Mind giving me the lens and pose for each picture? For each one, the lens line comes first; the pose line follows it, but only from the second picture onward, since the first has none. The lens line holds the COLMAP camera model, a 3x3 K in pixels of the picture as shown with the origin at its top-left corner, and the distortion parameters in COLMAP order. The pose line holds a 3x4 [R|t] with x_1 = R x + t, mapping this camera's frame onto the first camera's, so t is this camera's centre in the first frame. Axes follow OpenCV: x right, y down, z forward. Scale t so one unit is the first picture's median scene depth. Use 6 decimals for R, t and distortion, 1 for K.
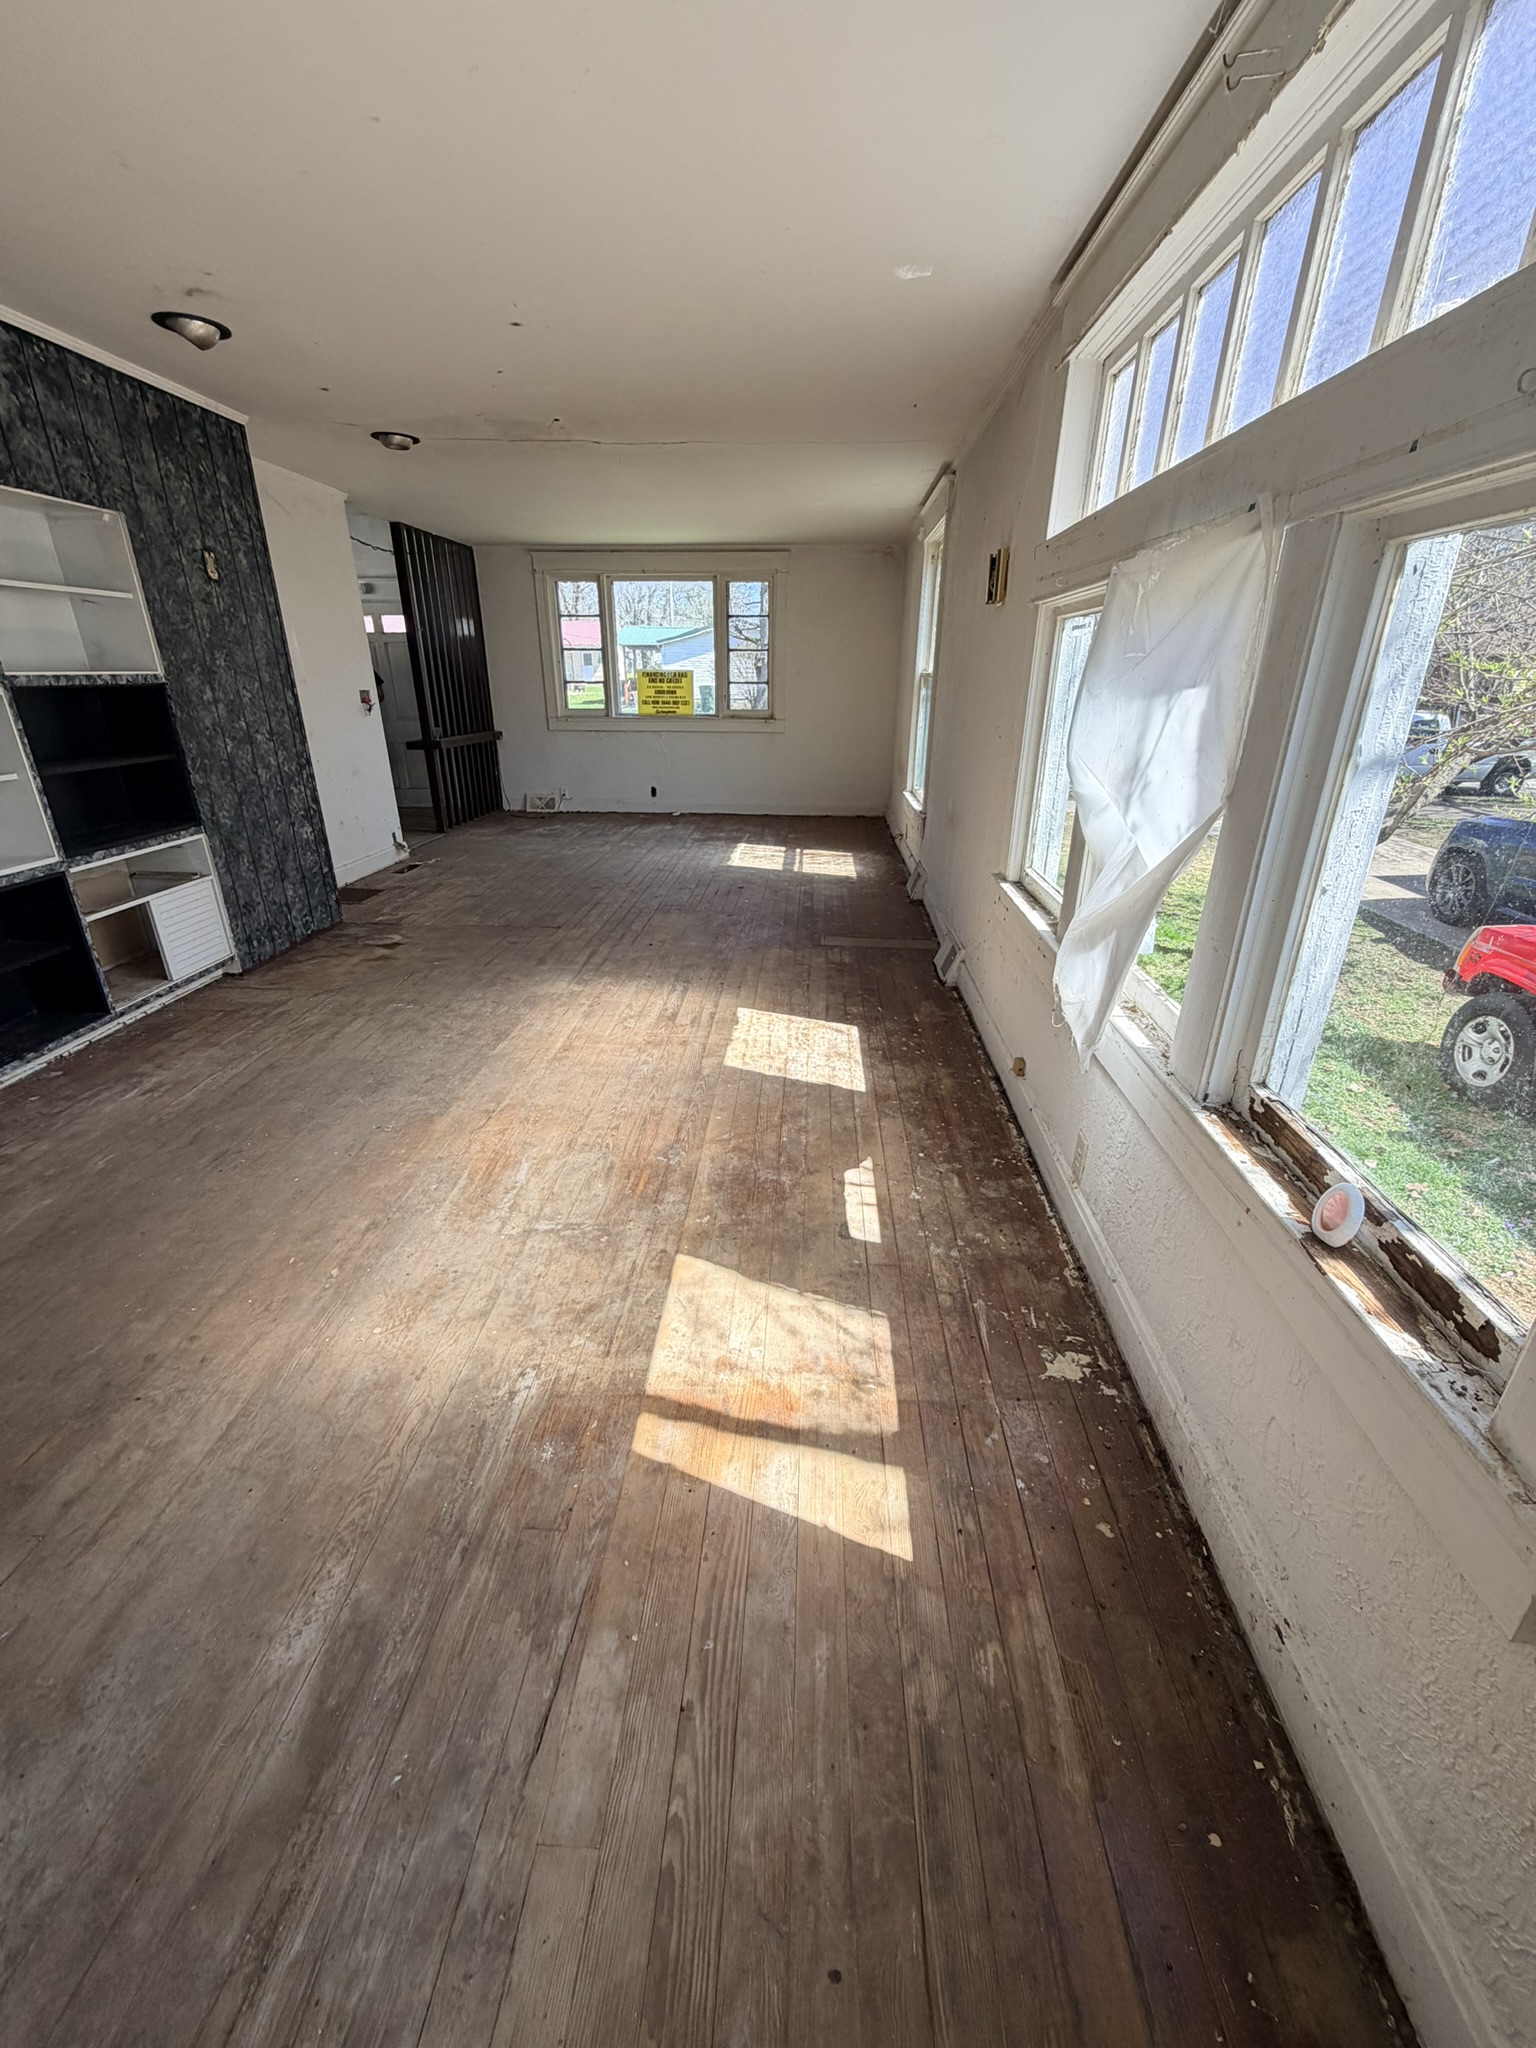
lens RADIAL K [[823.7, 0, 763.7], [0, 823.7, 1028.2], [0, 0, 1]] dist [0.001617, 0.000161]
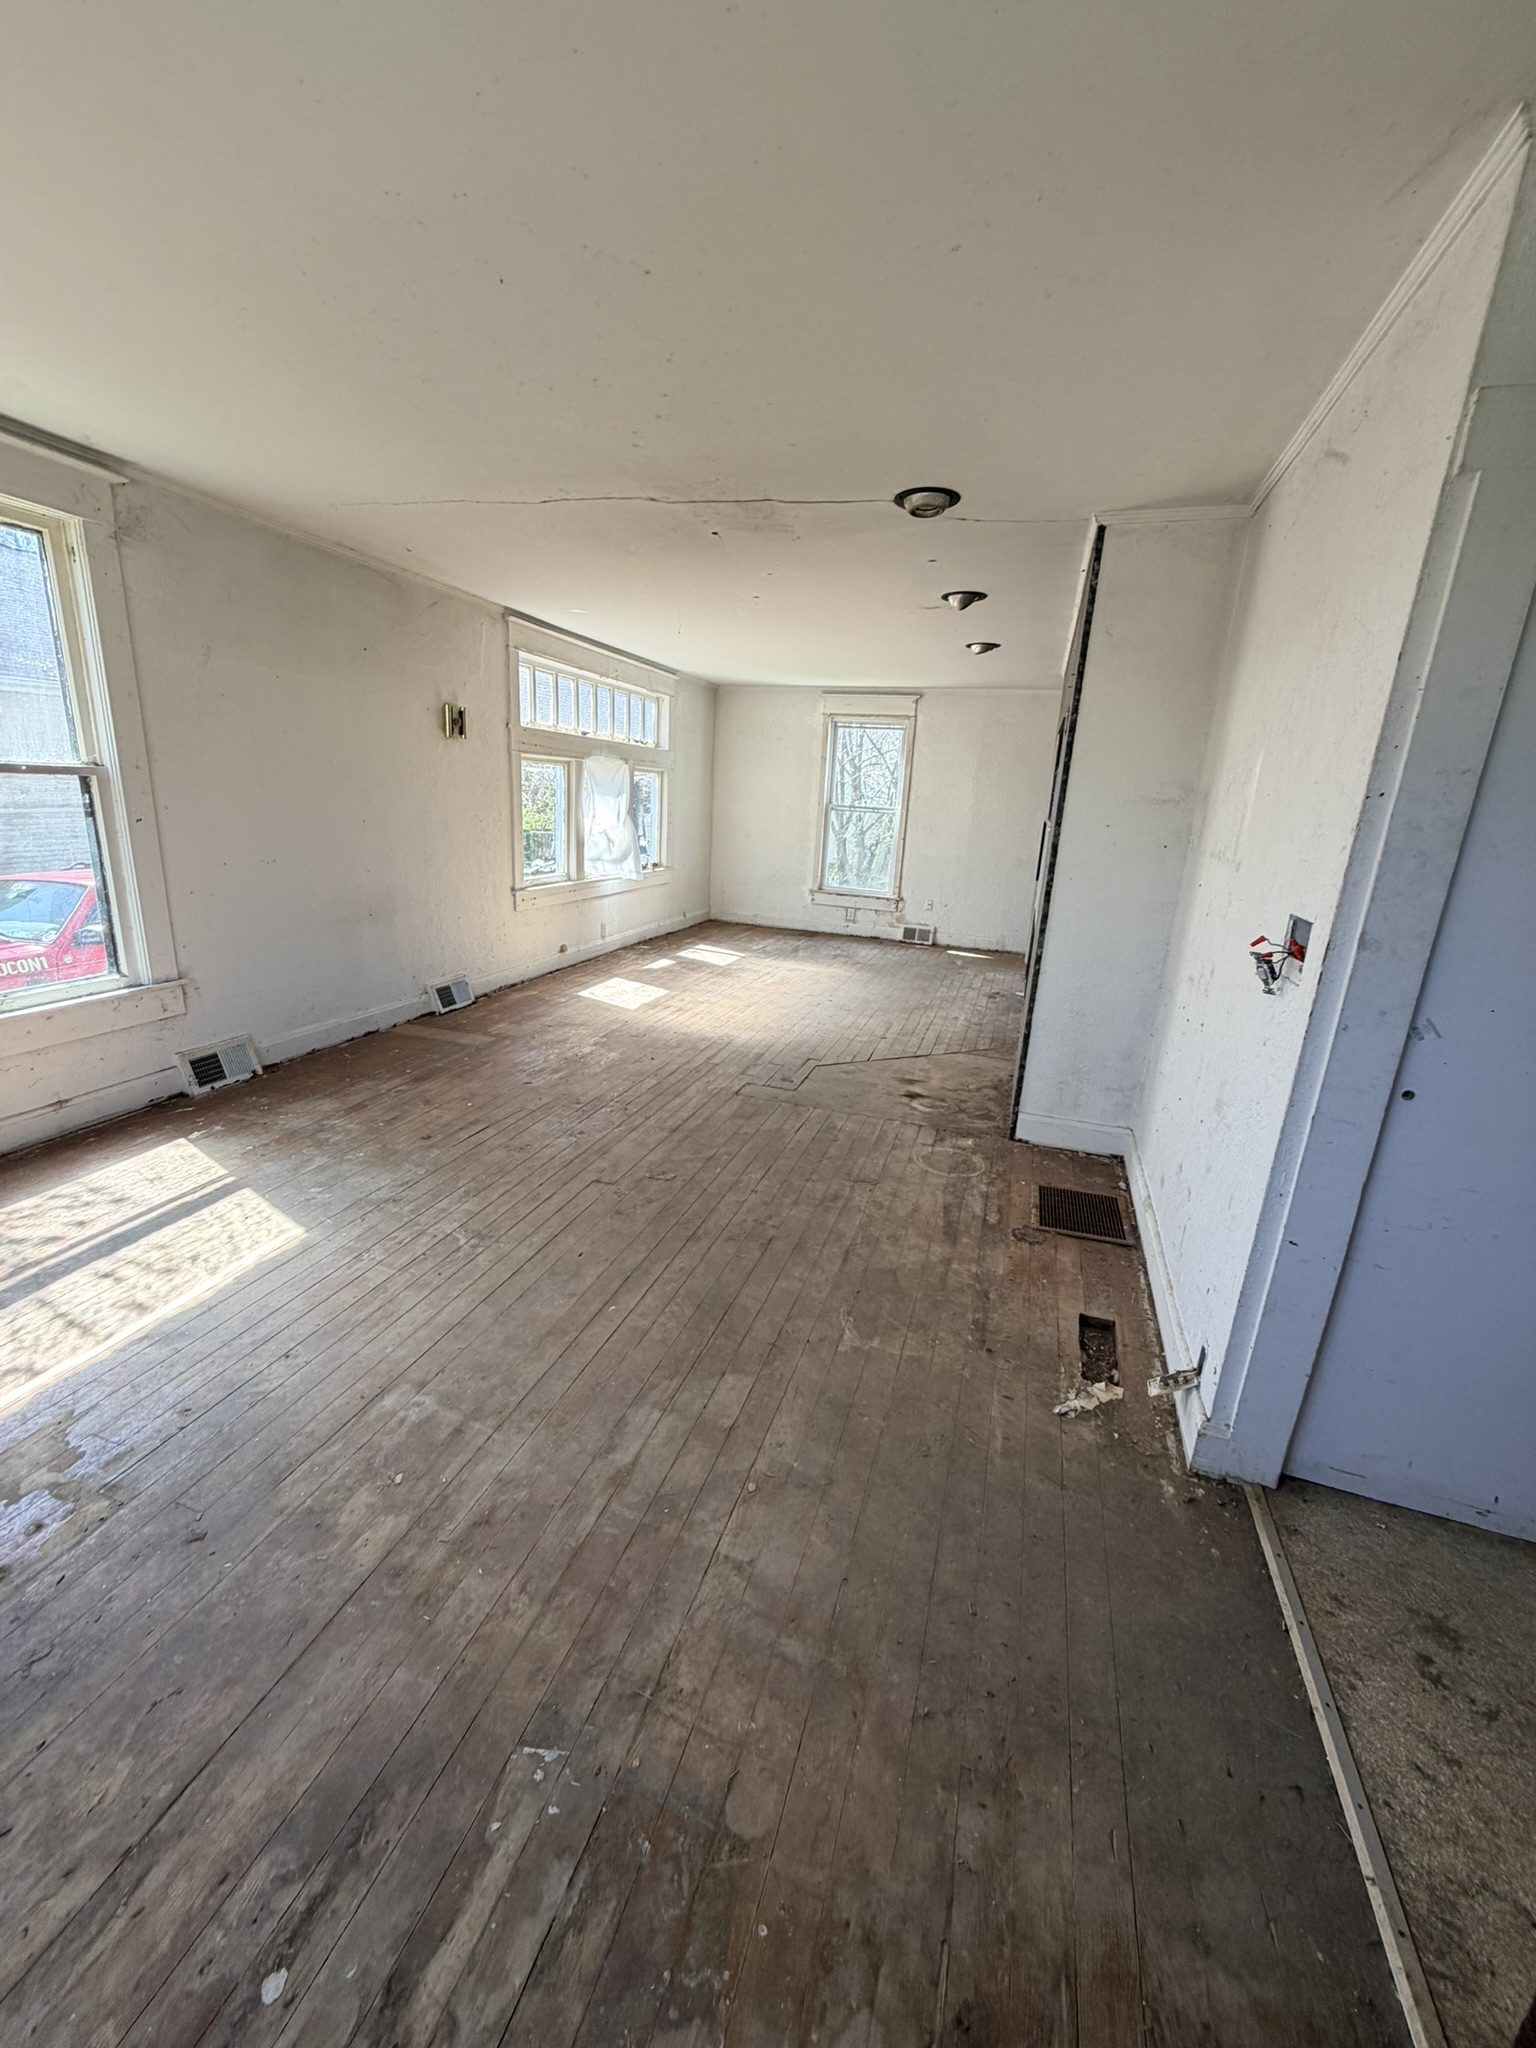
lens RADIAL K [[823.7, 0, 769.9], [0, 823.7, 1023.5], [0, 0, 1]] dist [0.001617, 0.000161]
pose [[-0.967831, -0.123249, 0.219346, -0.537911], [0.041304, 0.782143, 0.621729, -0.824753], [-0.248188, 0.610788, -0.751891, 1.860874]]
